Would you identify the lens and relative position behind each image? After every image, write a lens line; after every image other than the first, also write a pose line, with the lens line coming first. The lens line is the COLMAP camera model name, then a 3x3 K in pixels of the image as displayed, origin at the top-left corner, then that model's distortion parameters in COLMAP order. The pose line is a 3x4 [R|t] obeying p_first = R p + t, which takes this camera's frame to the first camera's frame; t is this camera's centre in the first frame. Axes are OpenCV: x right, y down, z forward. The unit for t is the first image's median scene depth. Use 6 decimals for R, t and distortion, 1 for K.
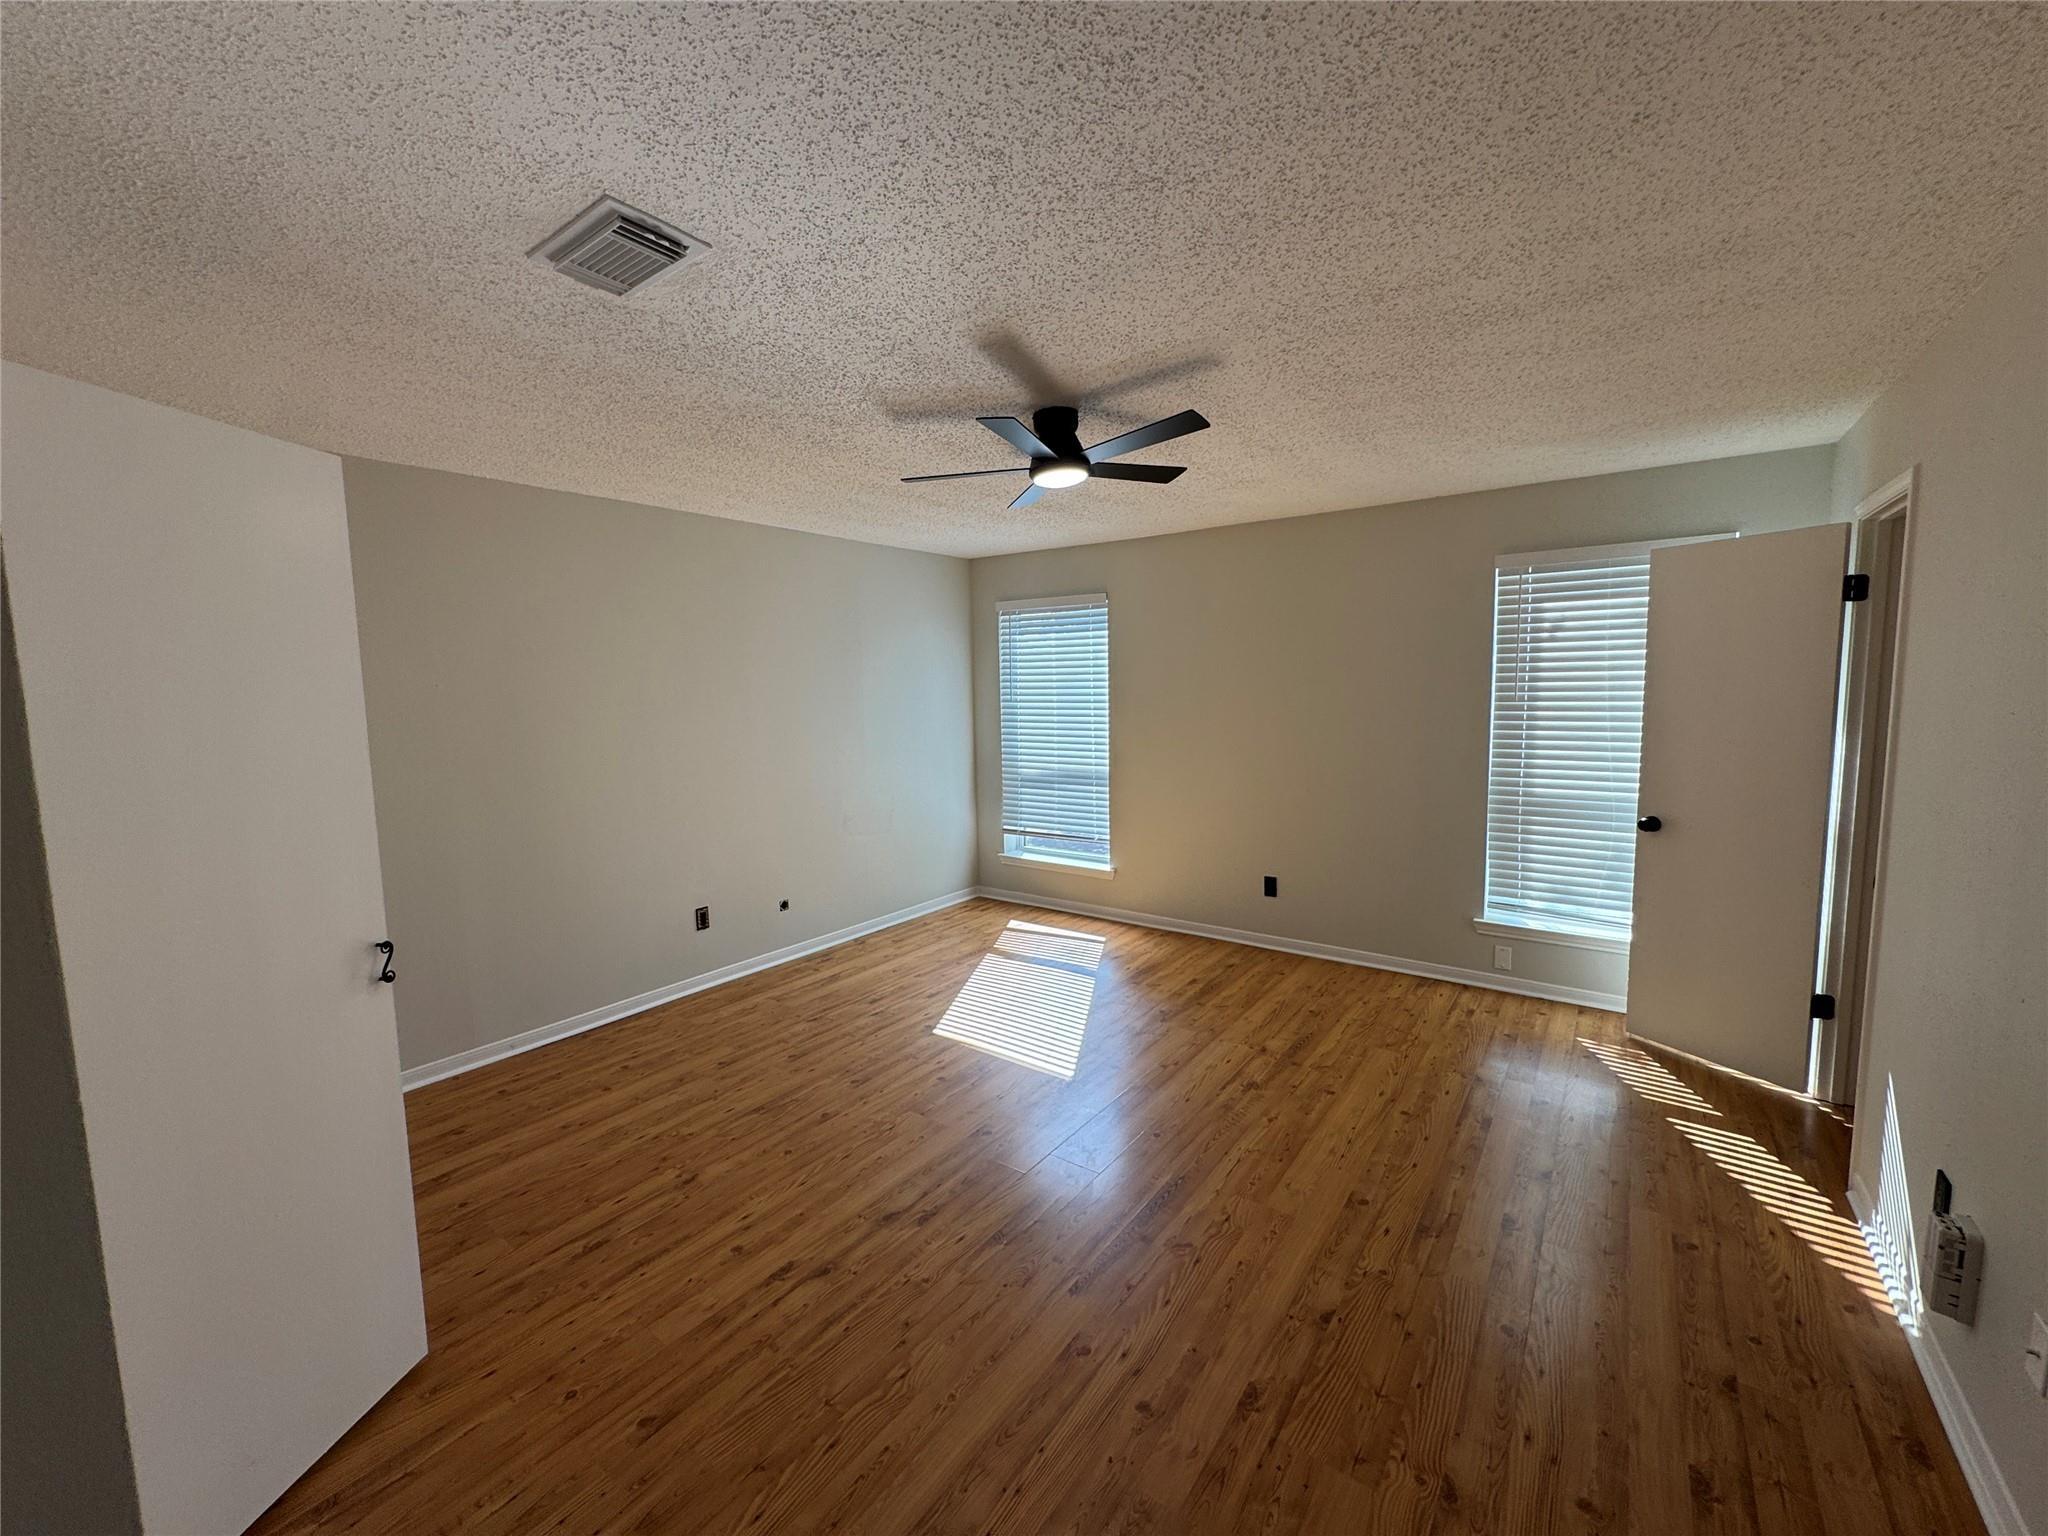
lens RADIAL K [[810.9, 0, 1021.4], [0, 810.9, 764.1], [0, 0, 1]] dist [-0.002608, -0.000304]
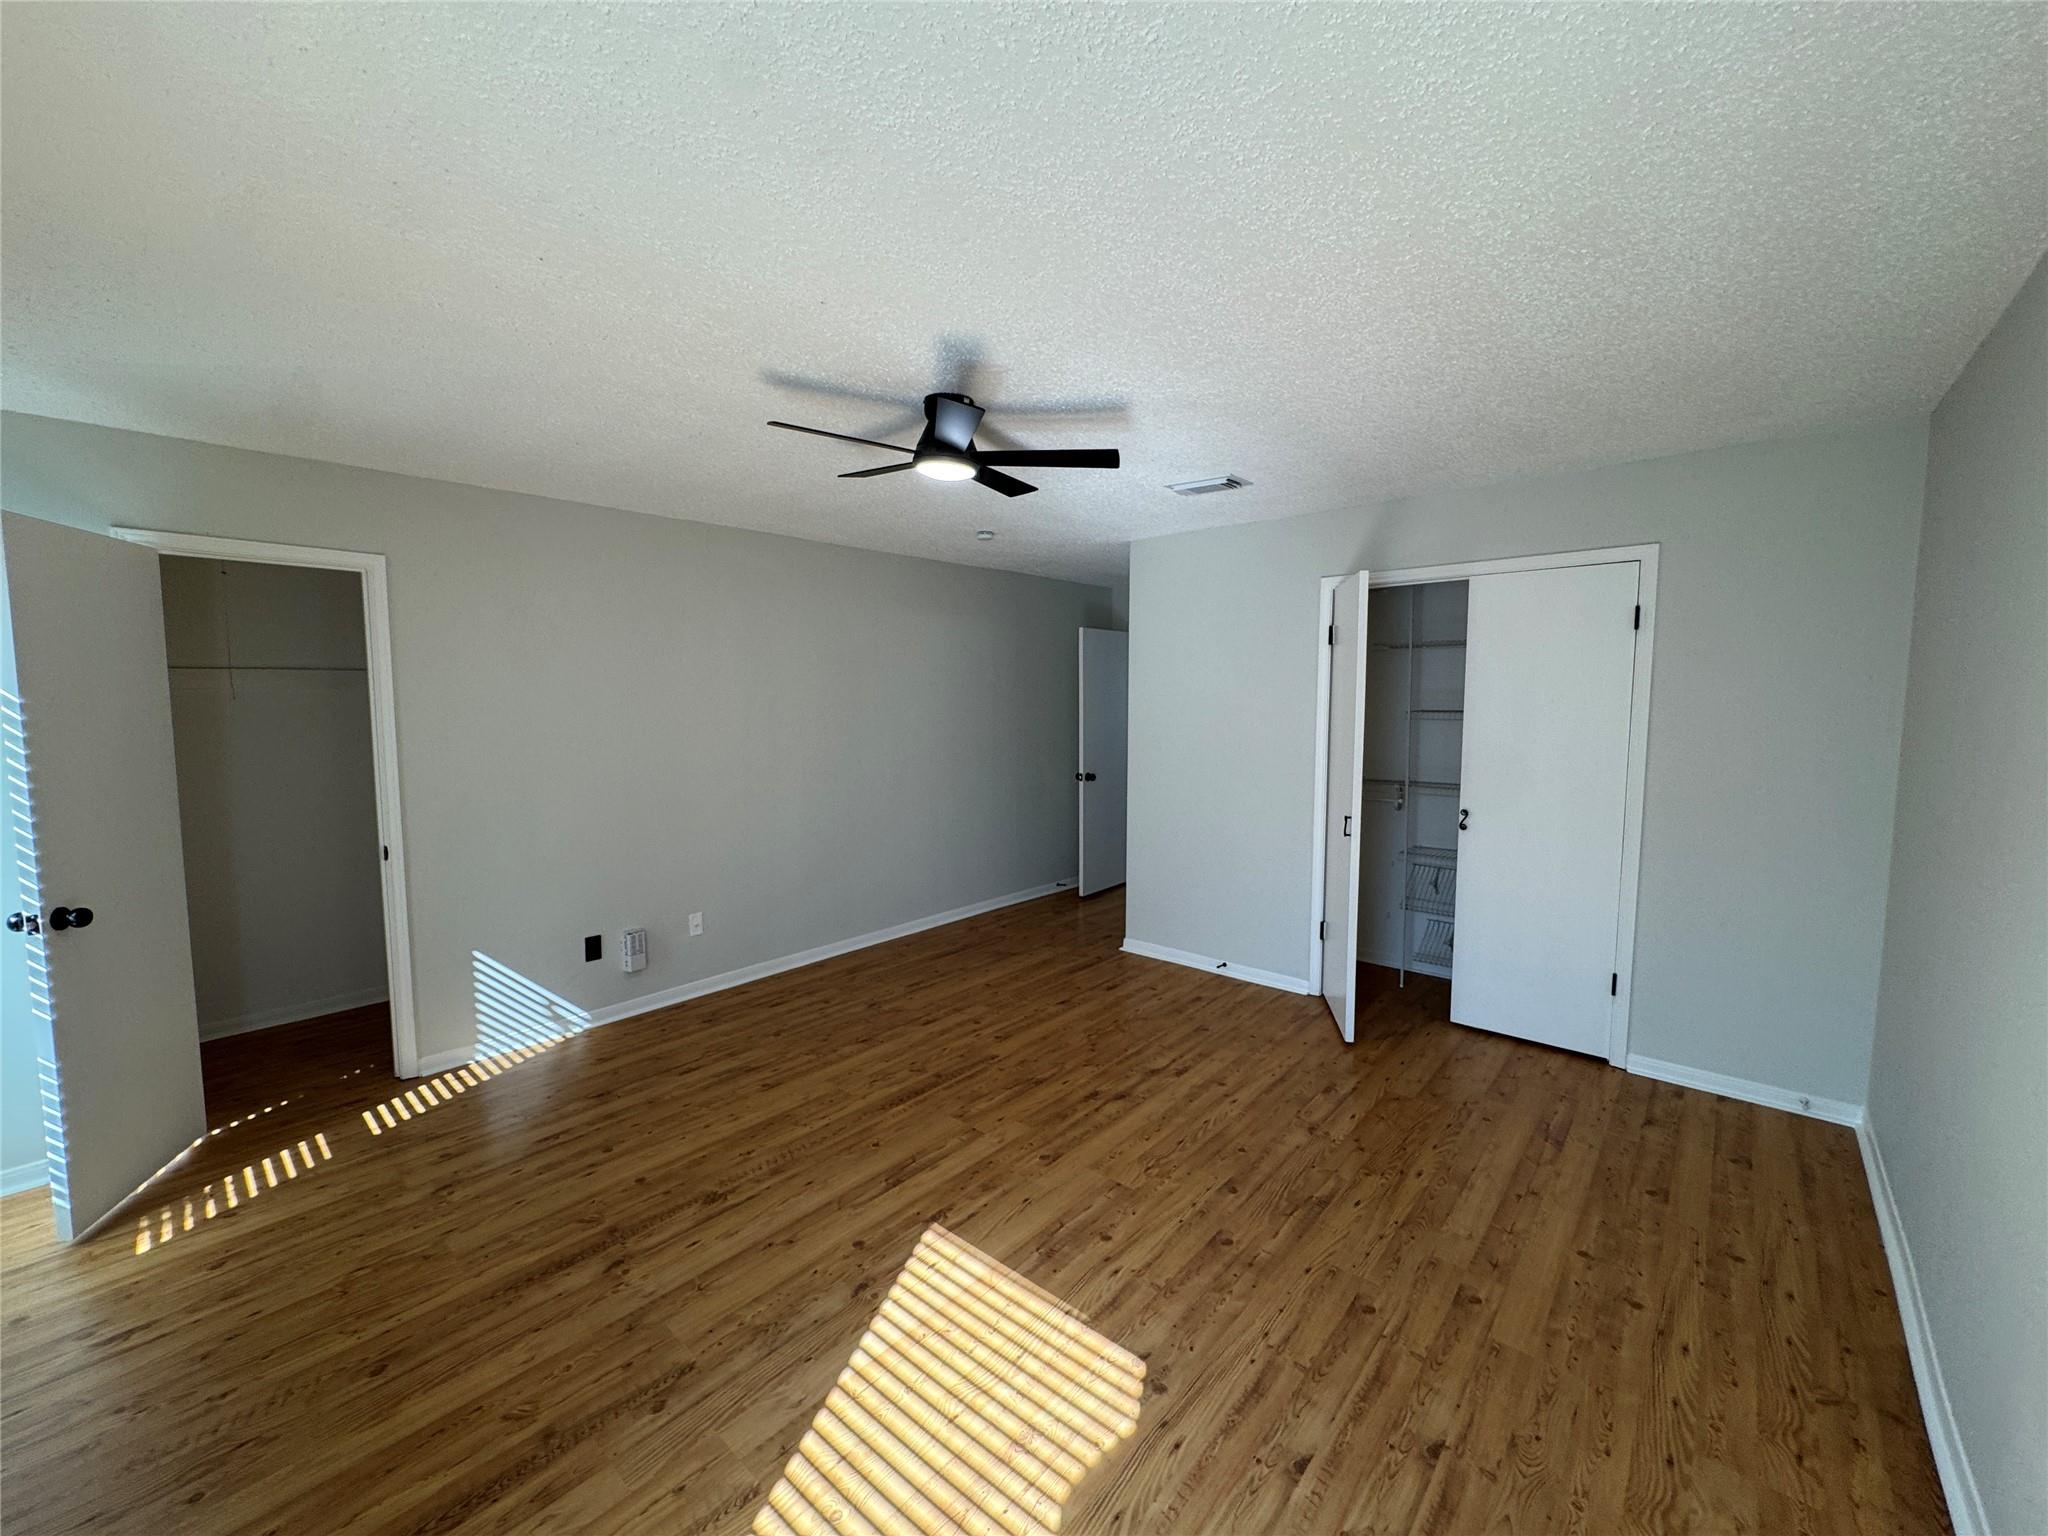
lens RADIAL K [[810.9, 0, 1021.4], [0, 810.9, 764.1], [0, 0, 1]] dist [-0.002608, -0.000304]
pose [[-0.996063, 0.015904, 0.087213, -0.099902], [0.031471, 0.983135, 0.180155, -0.168156], [-0.082877, 0.182190, -0.979764, 1.750992]]
